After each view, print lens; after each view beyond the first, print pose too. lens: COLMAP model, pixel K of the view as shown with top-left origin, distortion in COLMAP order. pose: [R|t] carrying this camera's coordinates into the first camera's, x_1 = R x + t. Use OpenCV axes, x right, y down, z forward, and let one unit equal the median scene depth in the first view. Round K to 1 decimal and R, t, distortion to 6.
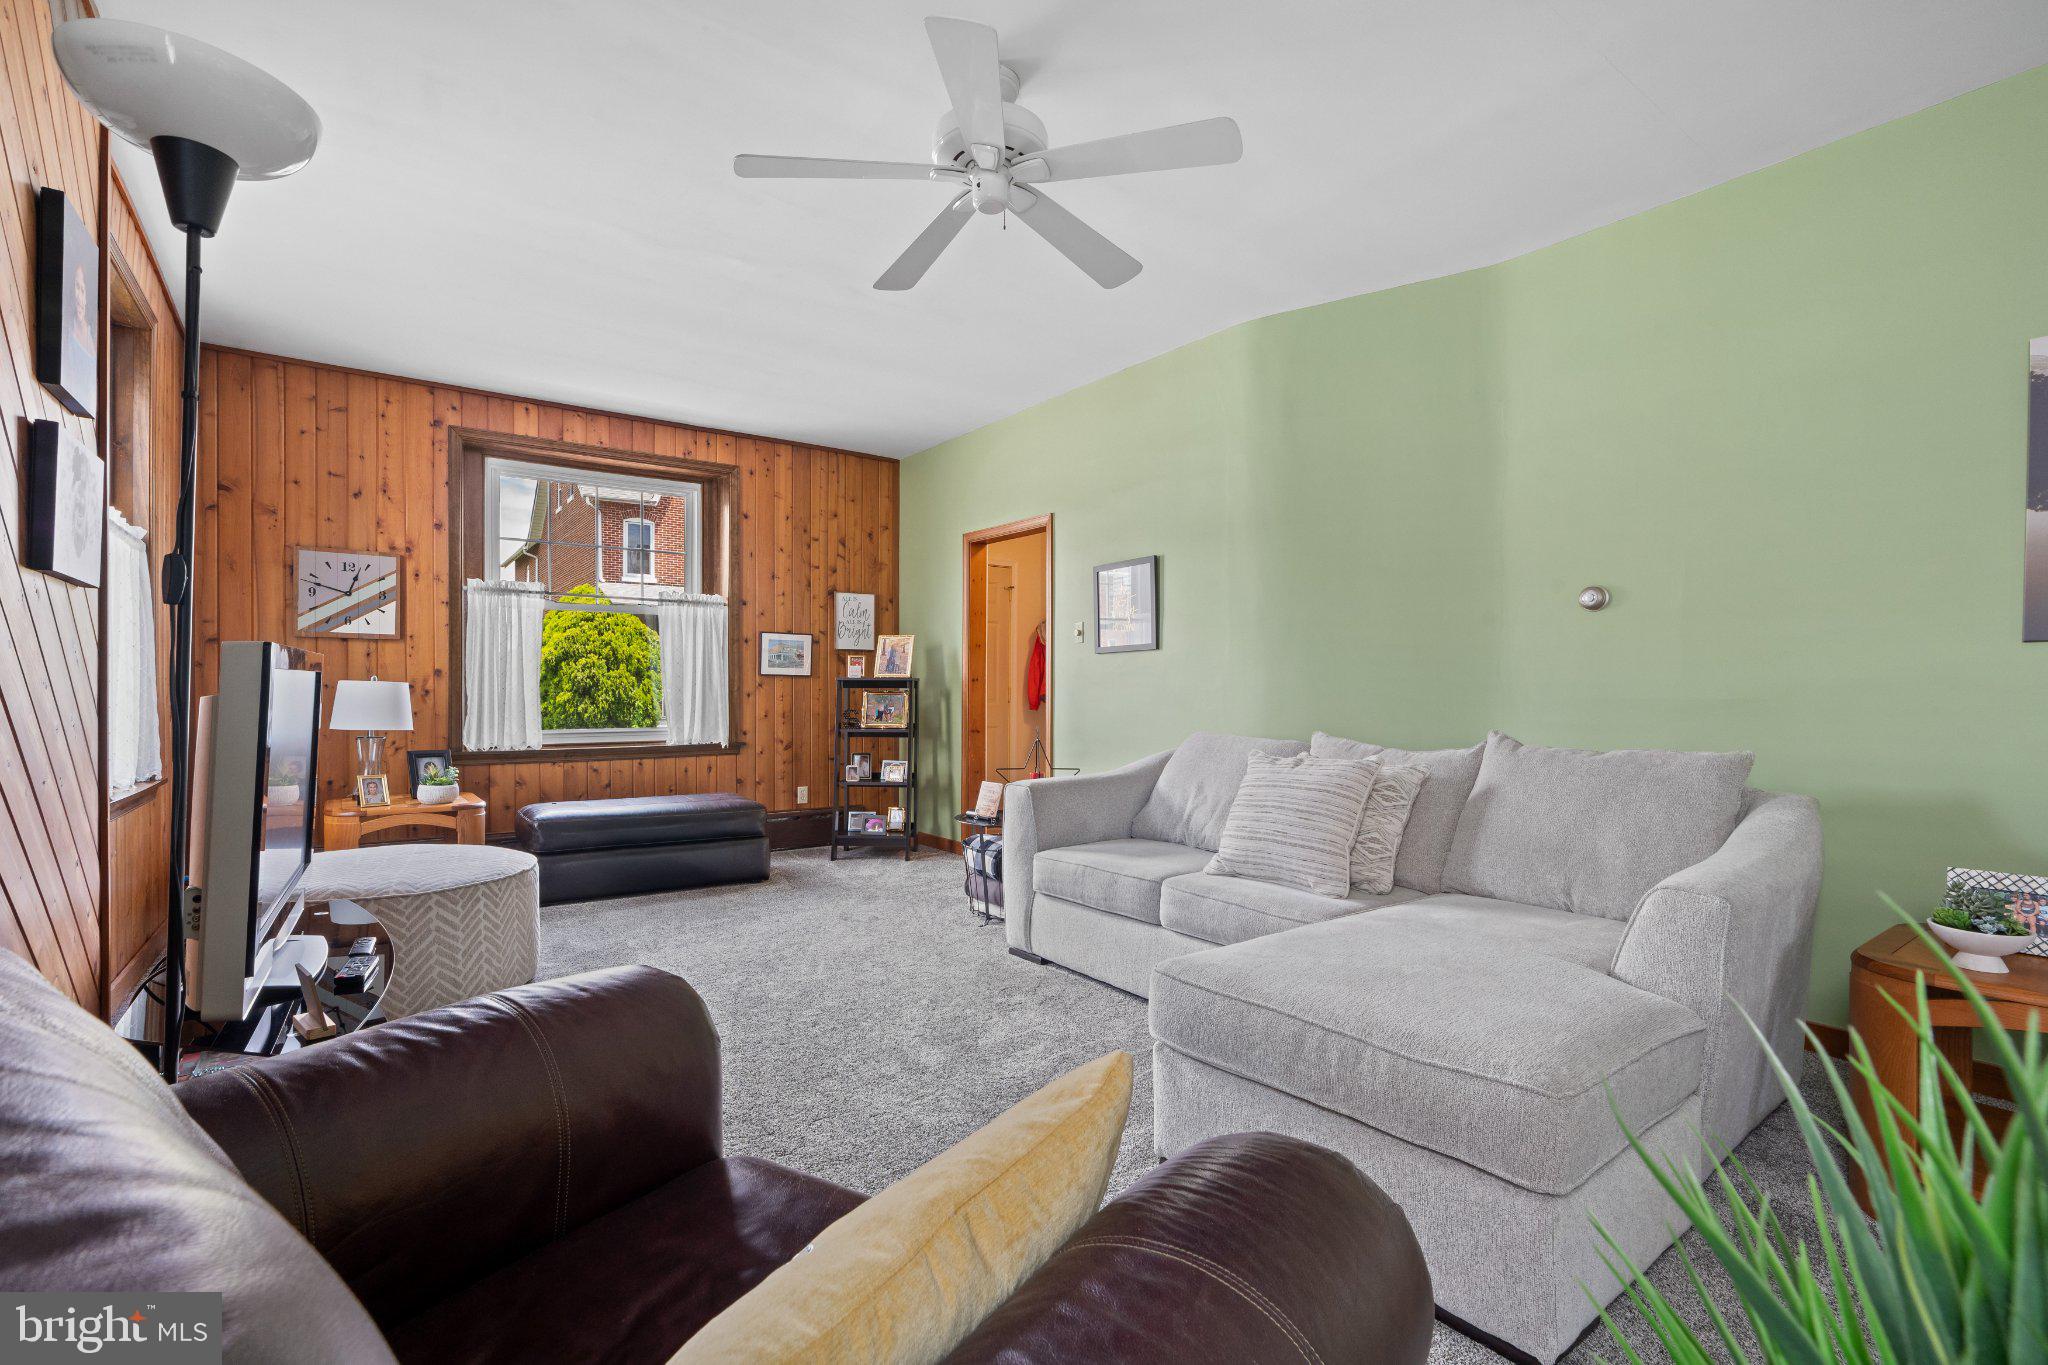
lens RADIAL K [[923.9, 0, 1092.5], [0, 923.9, 736.1], [0, 0, 1]] dist [-0.010600, 0.004206]
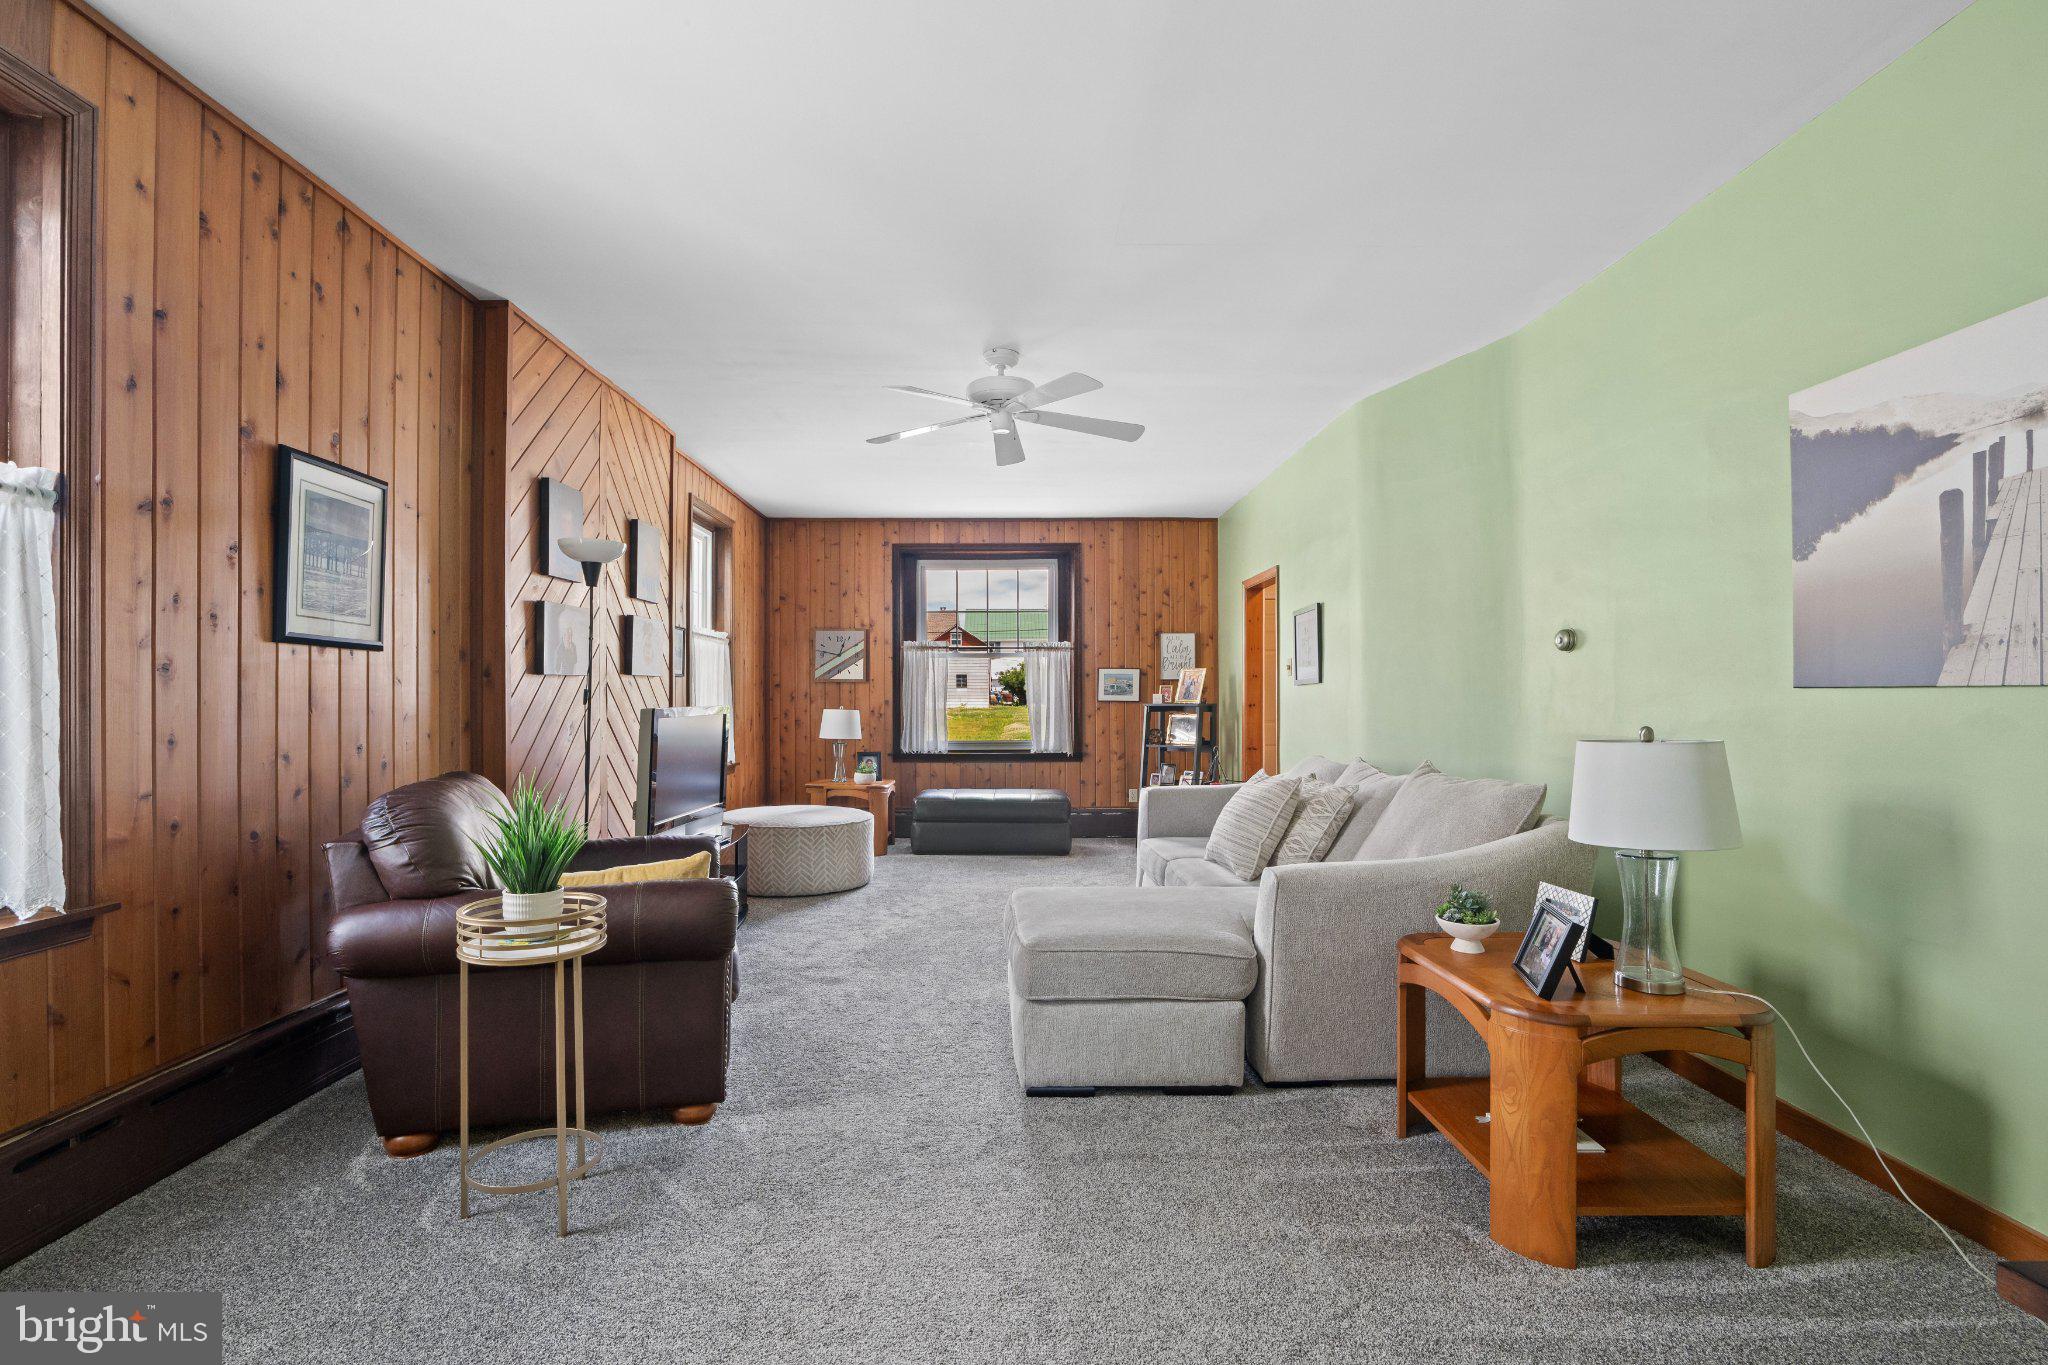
lens RADIAL K [[923.9, 0, 1065.7], [0, 923.9, 768.6], [0, 0, 1]] dist [-0.010600, 0.004206]
pose [[0.833632, 0.038723, -0.550961, 0.373058], [-0.026627, 0.999197, 0.029937, -0.010331], [0.551678, -0.010286, 0.833994, -0.130262]]
